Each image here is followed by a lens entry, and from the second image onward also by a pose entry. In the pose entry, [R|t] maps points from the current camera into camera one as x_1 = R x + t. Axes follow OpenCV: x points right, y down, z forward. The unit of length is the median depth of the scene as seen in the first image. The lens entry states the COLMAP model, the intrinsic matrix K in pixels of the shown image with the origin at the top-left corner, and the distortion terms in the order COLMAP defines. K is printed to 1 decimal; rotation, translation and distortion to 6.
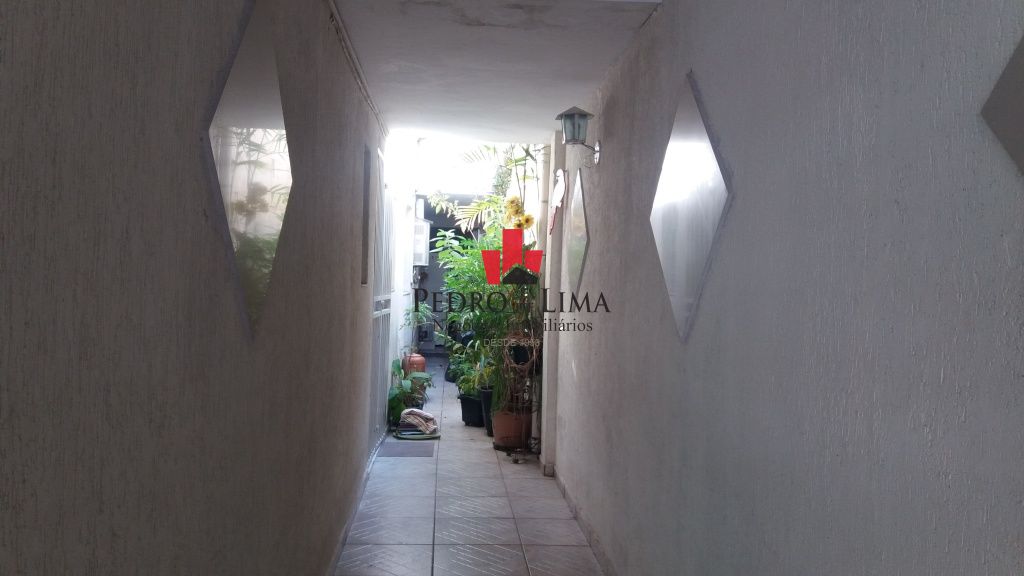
lens RADIAL K [[826.2, 0, 514.4], [0, 826.2, 284.8], [0, 0, 1]] dist [-0.008933, -0.034274]
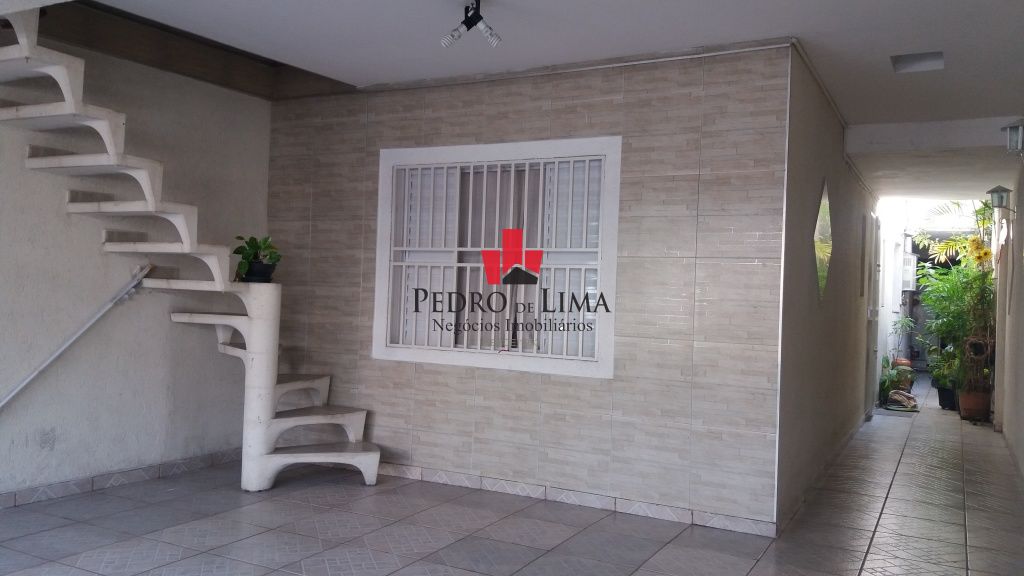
lens RADIAL K [[826.2, 0, 518.8], [0, 826.2, 283.6], [0, 0, 1]] dist [-0.008933, -0.034274]
pose [[0.841771, -0.006812, -0.539792, 0.086306], [-0.015867, 0.999176, -0.037353, 0.030994], [0.539602, 0.040007, 0.840969, -0.505315]]
